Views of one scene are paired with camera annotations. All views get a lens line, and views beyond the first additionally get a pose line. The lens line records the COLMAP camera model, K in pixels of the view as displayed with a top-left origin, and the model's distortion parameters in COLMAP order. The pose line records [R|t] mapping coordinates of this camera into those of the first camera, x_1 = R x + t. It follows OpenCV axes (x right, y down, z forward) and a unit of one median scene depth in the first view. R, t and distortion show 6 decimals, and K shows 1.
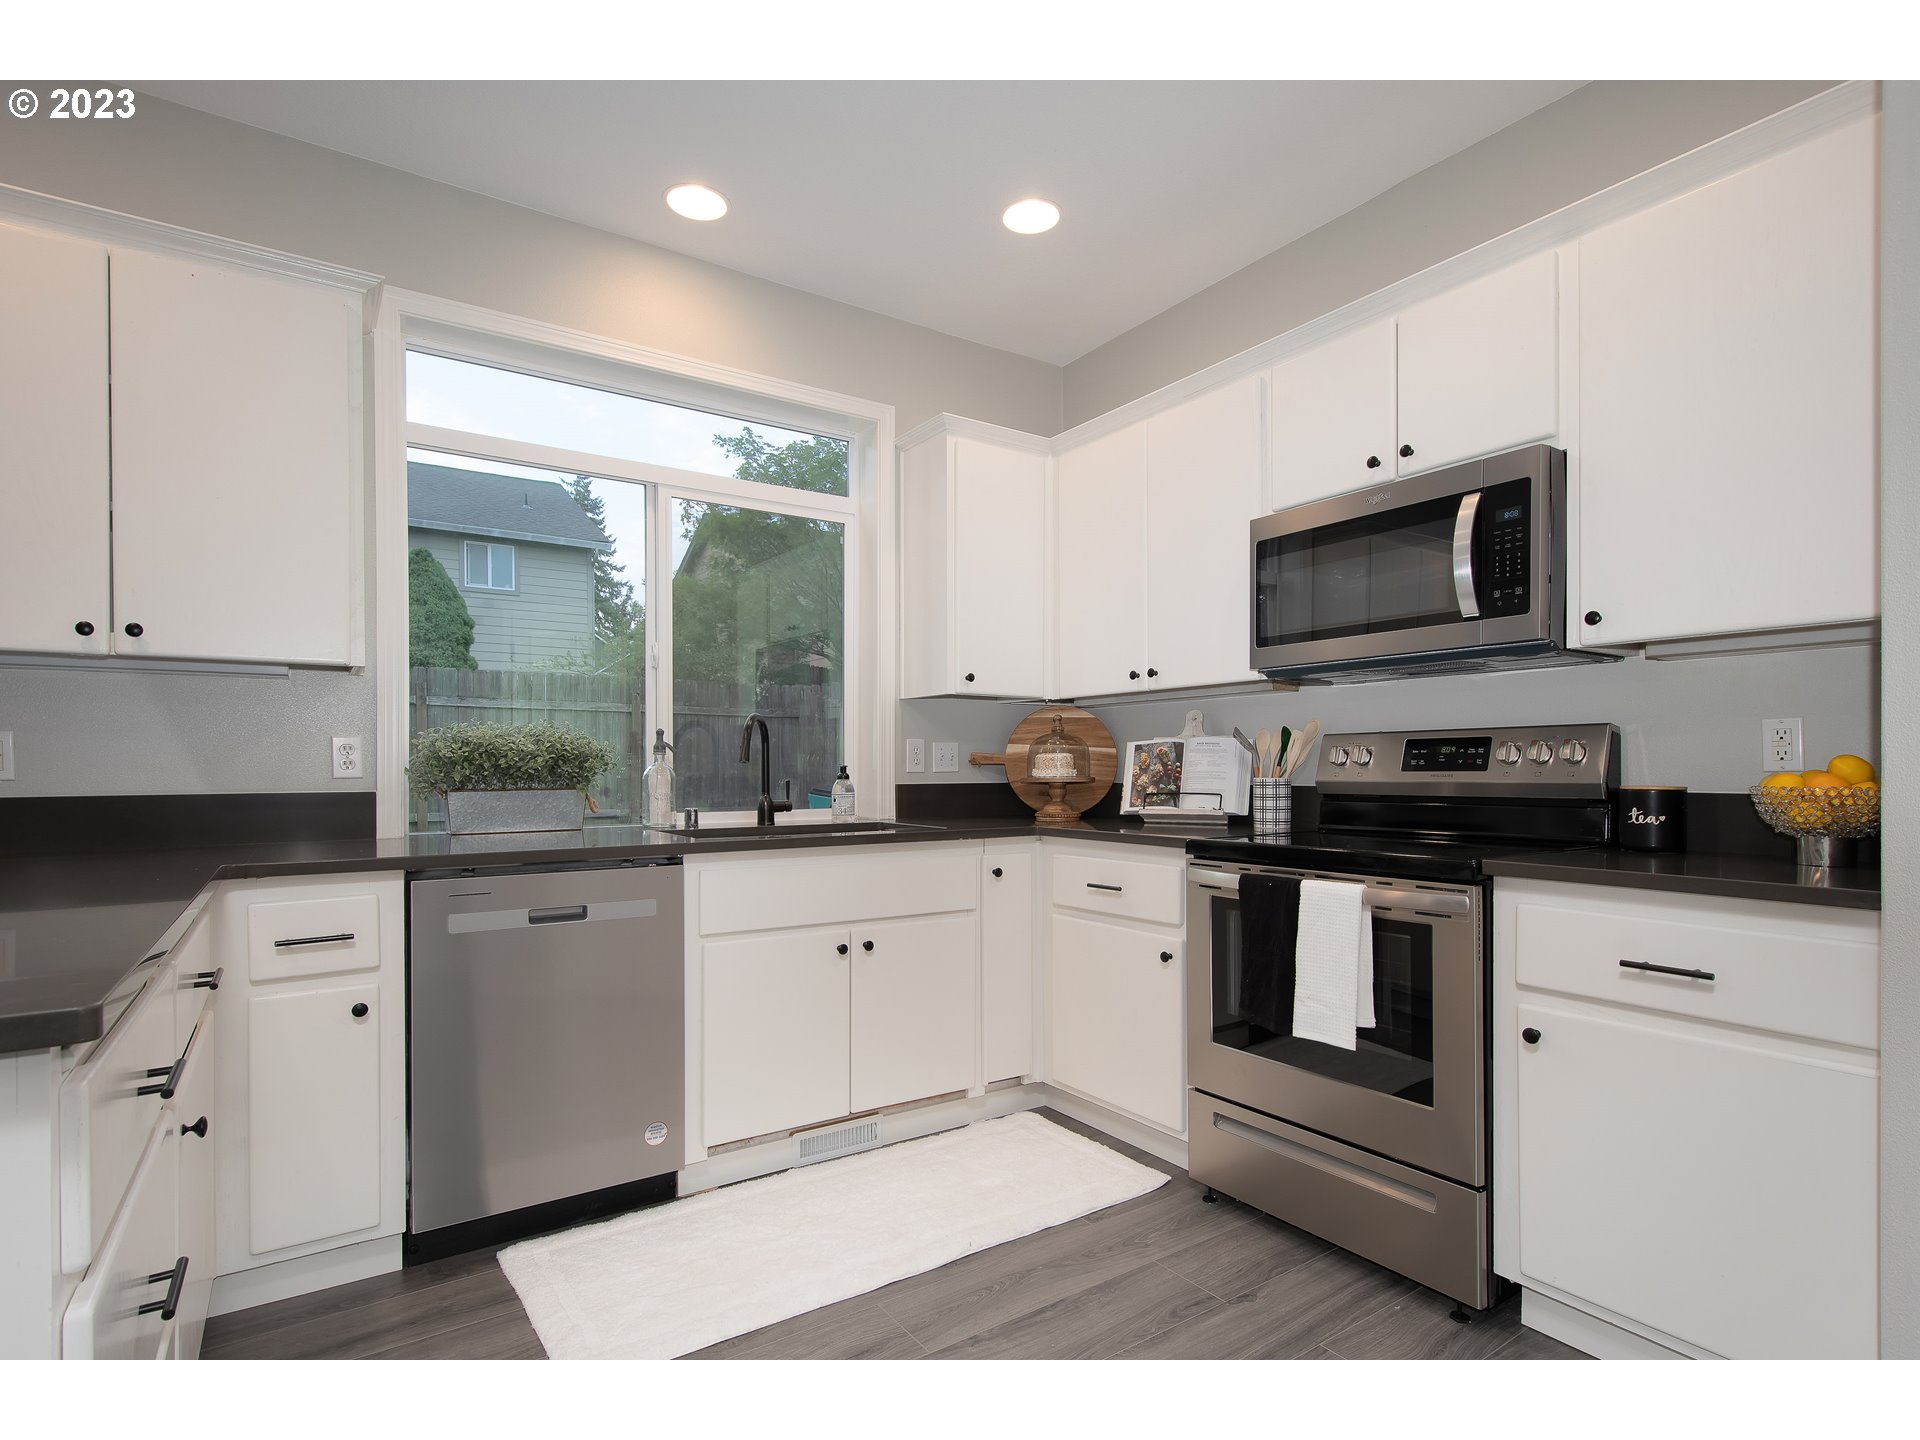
lens RADIAL K [[978.4, 0, 961.2], [0, 978.4, 769.8], [0, 0, 1]] dist [0.003174, -0.000490]
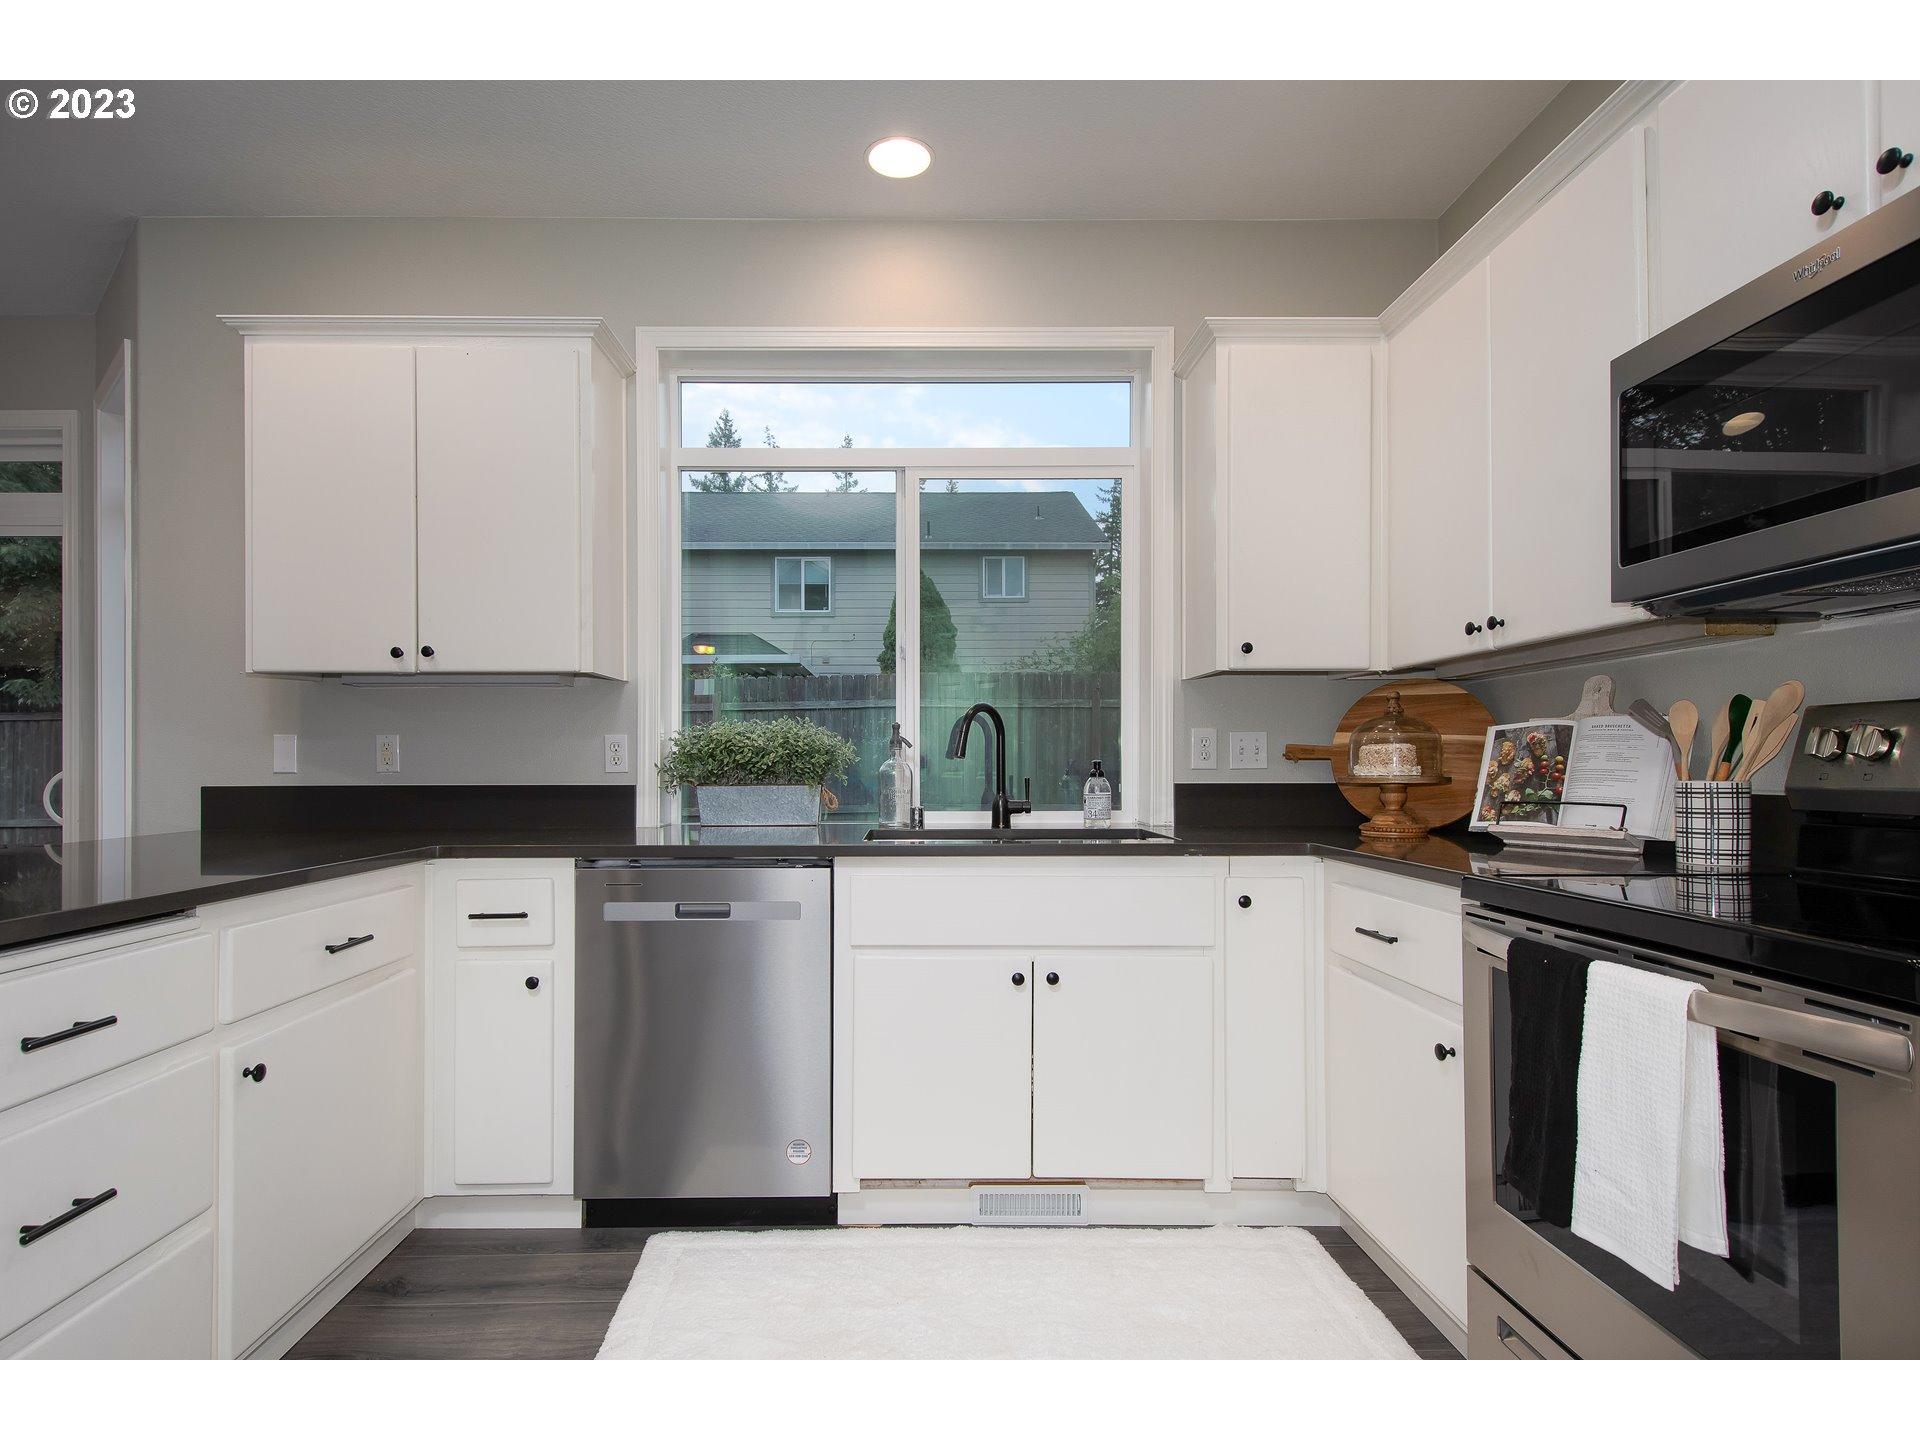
lens RADIAL K [[990.1, 0, 909.2], [0, 990.1, 756.7], [0, 0, 1]] dist [0.003746, -0.001519]
pose [[0.829394, -0.003230, -0.558655, 0.243788], [-0.002145, 0.999958, -0.008966, -0.000109], [0.558661, 0.008634, 0.829351, 0.210466]]
